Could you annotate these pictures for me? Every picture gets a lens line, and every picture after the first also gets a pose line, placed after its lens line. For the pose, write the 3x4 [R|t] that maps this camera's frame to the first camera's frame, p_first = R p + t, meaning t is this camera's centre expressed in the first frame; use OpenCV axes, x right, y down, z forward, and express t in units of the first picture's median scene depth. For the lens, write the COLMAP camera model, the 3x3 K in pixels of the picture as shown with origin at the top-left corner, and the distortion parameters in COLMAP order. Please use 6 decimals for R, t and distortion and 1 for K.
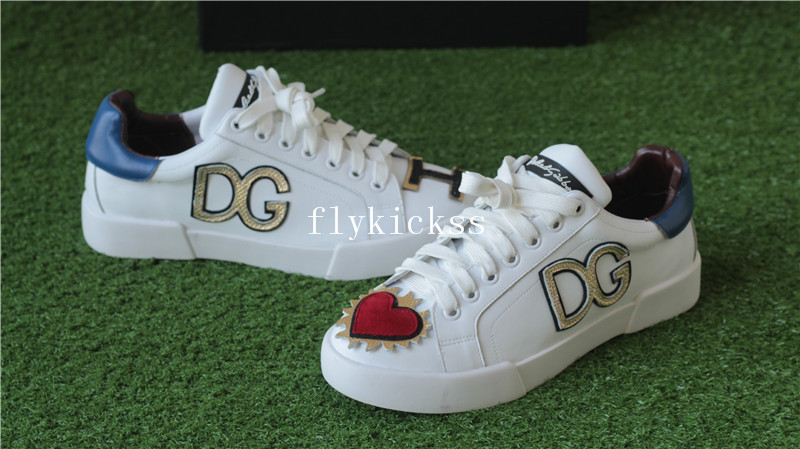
lens RADIAL K [[1961.4, 0, 397.8], [0, 1961.4, 237.9], [0, 0, 1]] dist [-0.104658, 0.000000]
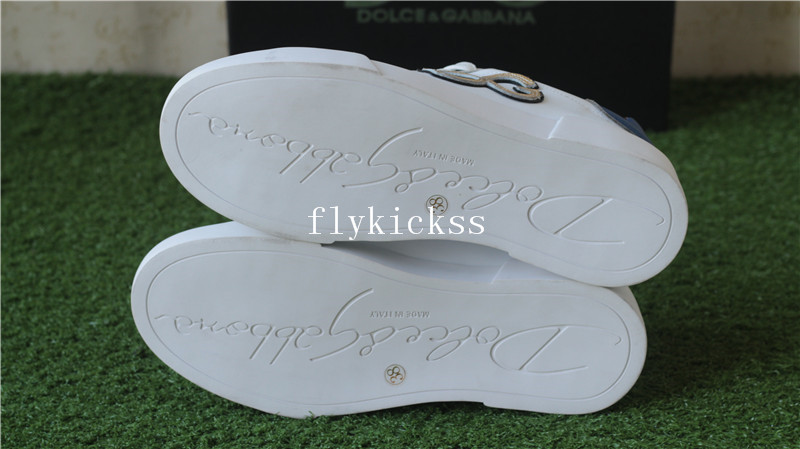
lens RADIAL K [[1961.4, 0, 392.7], [0, 1961.4, 220.7], [0, 0, 1]] dist [-0.104658, 0.000000]
pose [[0.999187, -0.000923, -0.040306, 0.008444], [-0.003782, 0.993185, -0.116490, 0.049512], [0.040139, 0.116548, 0.992374, 0.130055]]
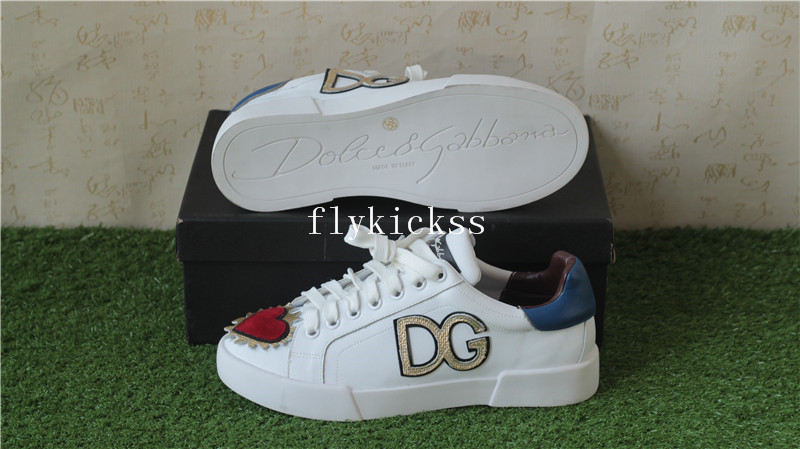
lens RADIAL K [[1961.4, 0, 398.2], [0, 1961.4, 201.8], [0, 0, 1]] dist [-0.104658, 0.000000]
pose [[0.999923, -0.004167, -0.011678, 0.001960], [0.002494, 0.990182, -0.139765, -0.003965], [0.012146, 0.139725, 0.990116, 0.029904]]
